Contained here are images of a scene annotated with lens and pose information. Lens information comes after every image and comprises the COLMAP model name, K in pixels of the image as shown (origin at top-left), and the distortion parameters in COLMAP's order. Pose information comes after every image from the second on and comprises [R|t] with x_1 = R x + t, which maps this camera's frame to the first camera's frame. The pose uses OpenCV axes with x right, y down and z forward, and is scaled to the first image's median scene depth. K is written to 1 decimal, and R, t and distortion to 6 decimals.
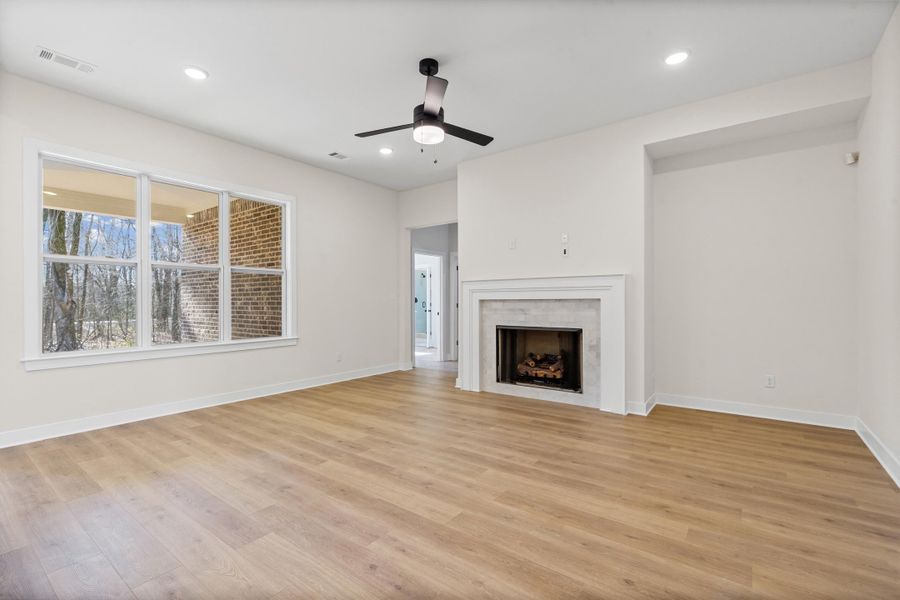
lens RADIAL K [[409.1, 0, 445.4], [0, 409.1, 302.6], [0, 0, 1]] dist [-0.003337, -0.000108]
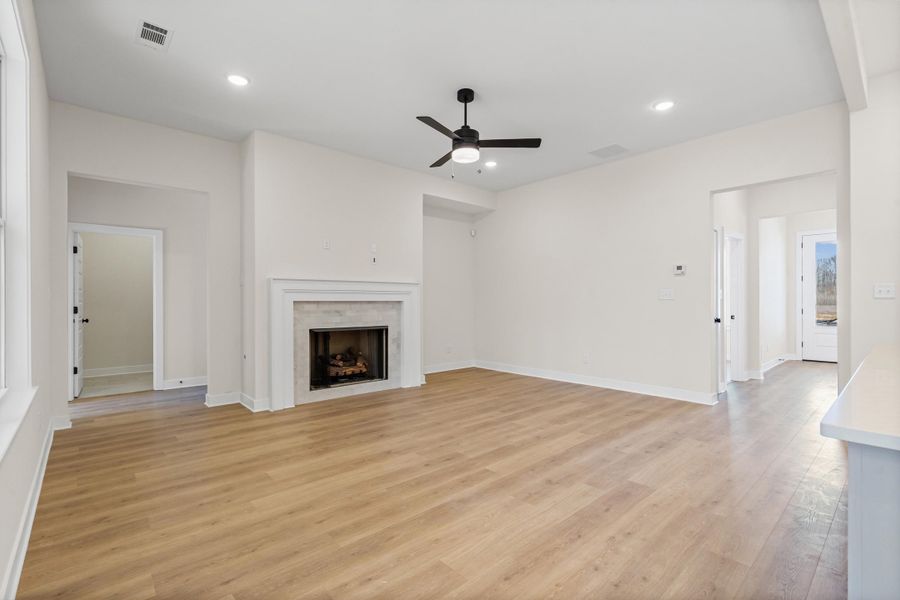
lens RADIAL K [[409.1, 0, 445.4], [0, 409.1, 302.6], [0, 0, 1]] dist [-0.003337, -0.000108]
pose [[0.191571, 0.004313, 0.981469, -0.946921], [0.003557, 0.999981, -0.005088, 0.002282], [-0.981472, 0.004465, 0.191552, 0.688036]]
